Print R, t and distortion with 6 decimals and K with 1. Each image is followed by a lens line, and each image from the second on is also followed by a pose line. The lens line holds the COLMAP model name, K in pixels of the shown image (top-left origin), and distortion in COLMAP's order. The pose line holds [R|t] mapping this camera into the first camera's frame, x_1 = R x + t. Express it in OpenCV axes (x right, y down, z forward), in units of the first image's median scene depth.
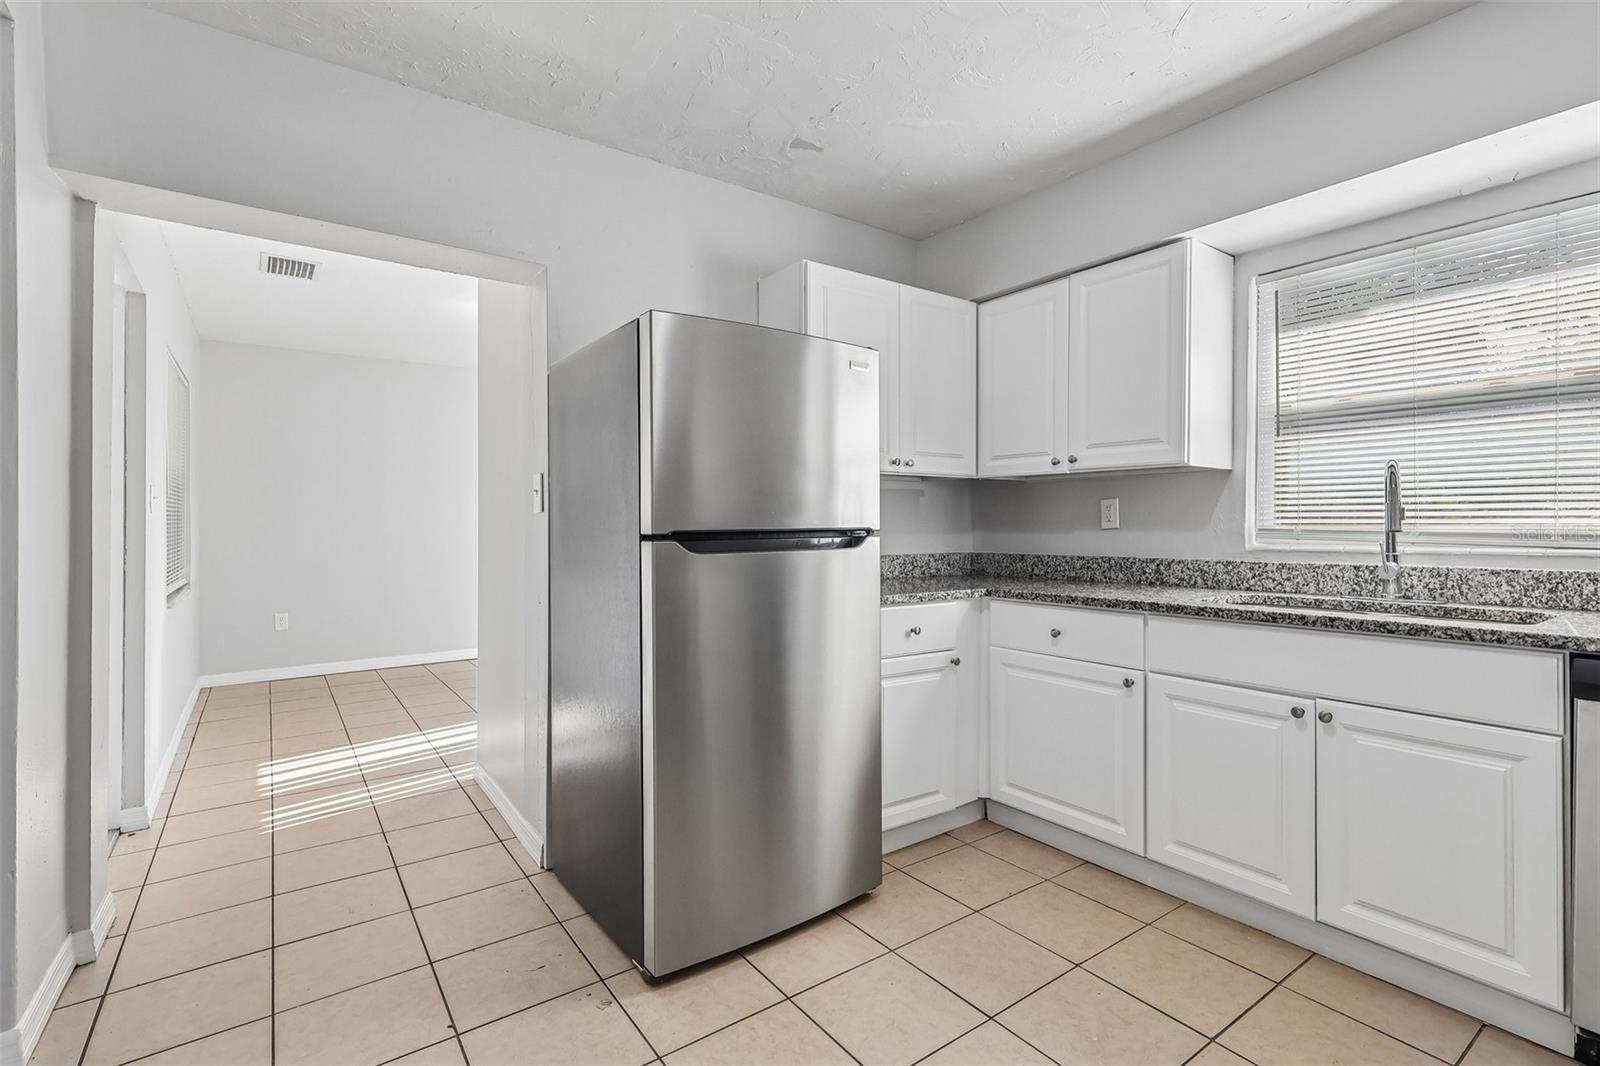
lens RADIAL K [[742.0, 0, 801.5], [0, 742.0, 528.3], [0, 0, 1]] dist [0.013545, 0.000079]
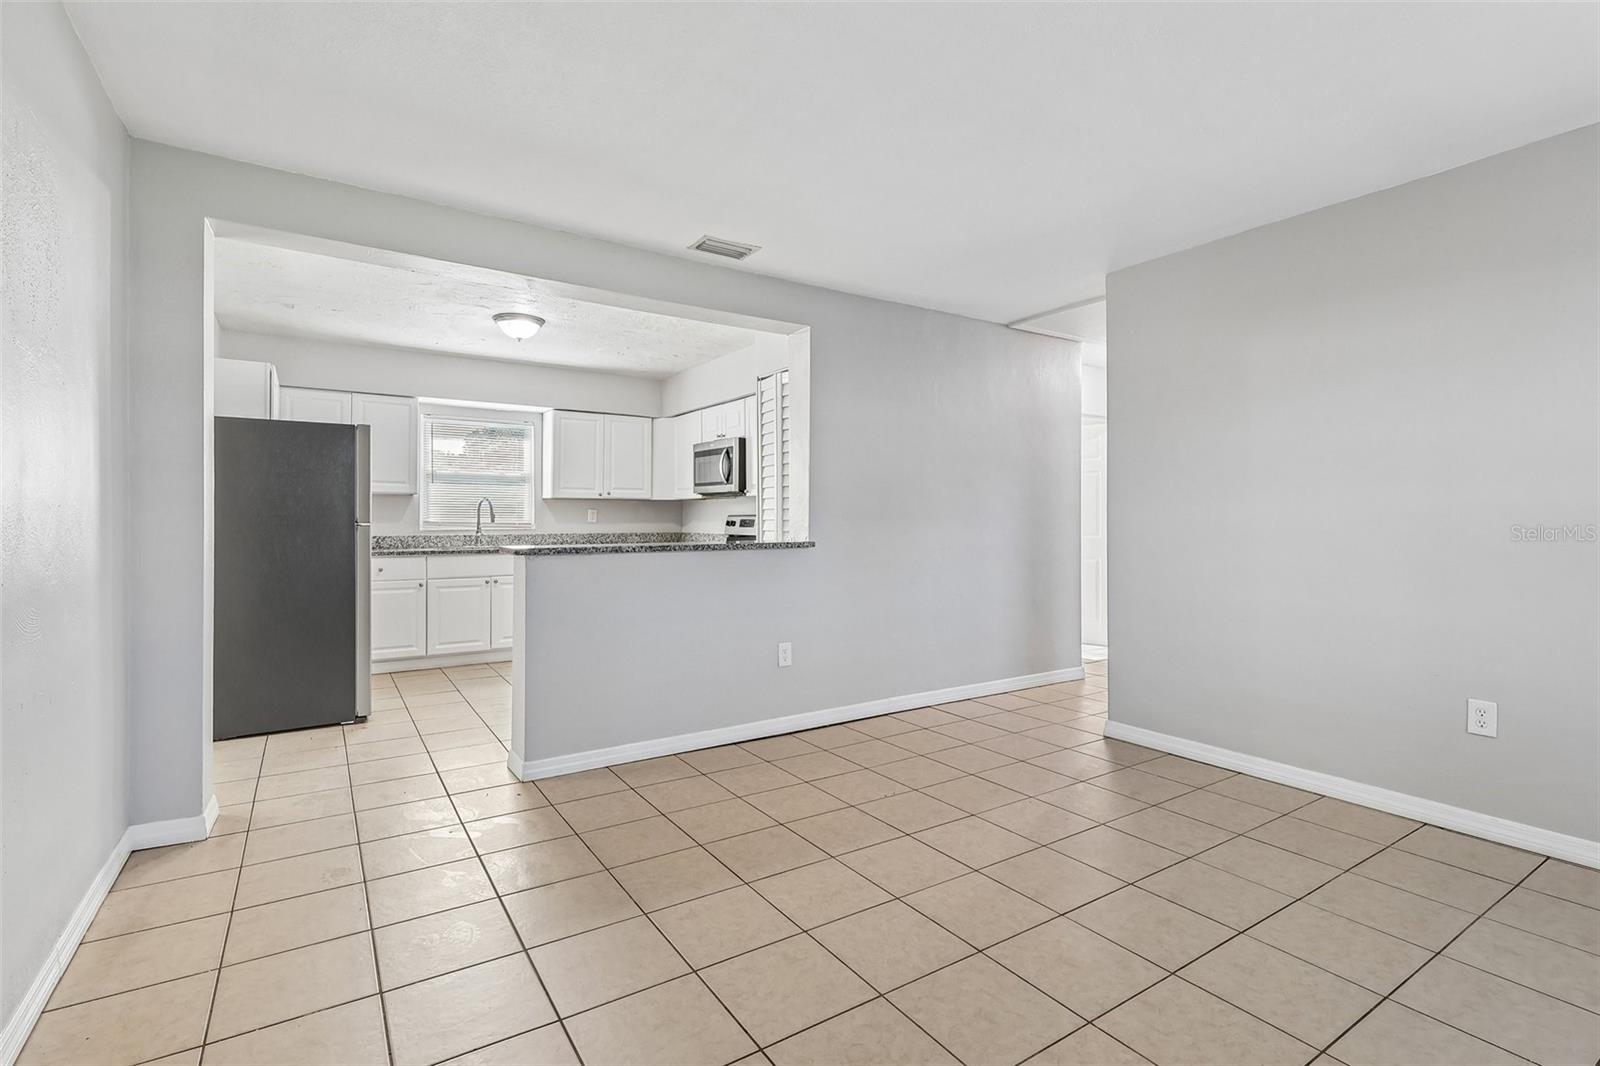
lens RADIAL K [[742.0, 0, 799.8], [0, 742.0, 525.6], [0, 0, 1]] dist [0.013545, 0.000079]
pose [[0.039535, -0.001644, 0.999217, -1.916702], [0.002791, 0.999995, 0.001535, 0.014675], [-0.999214, 0.002728, 0.039539, -0.320153]]
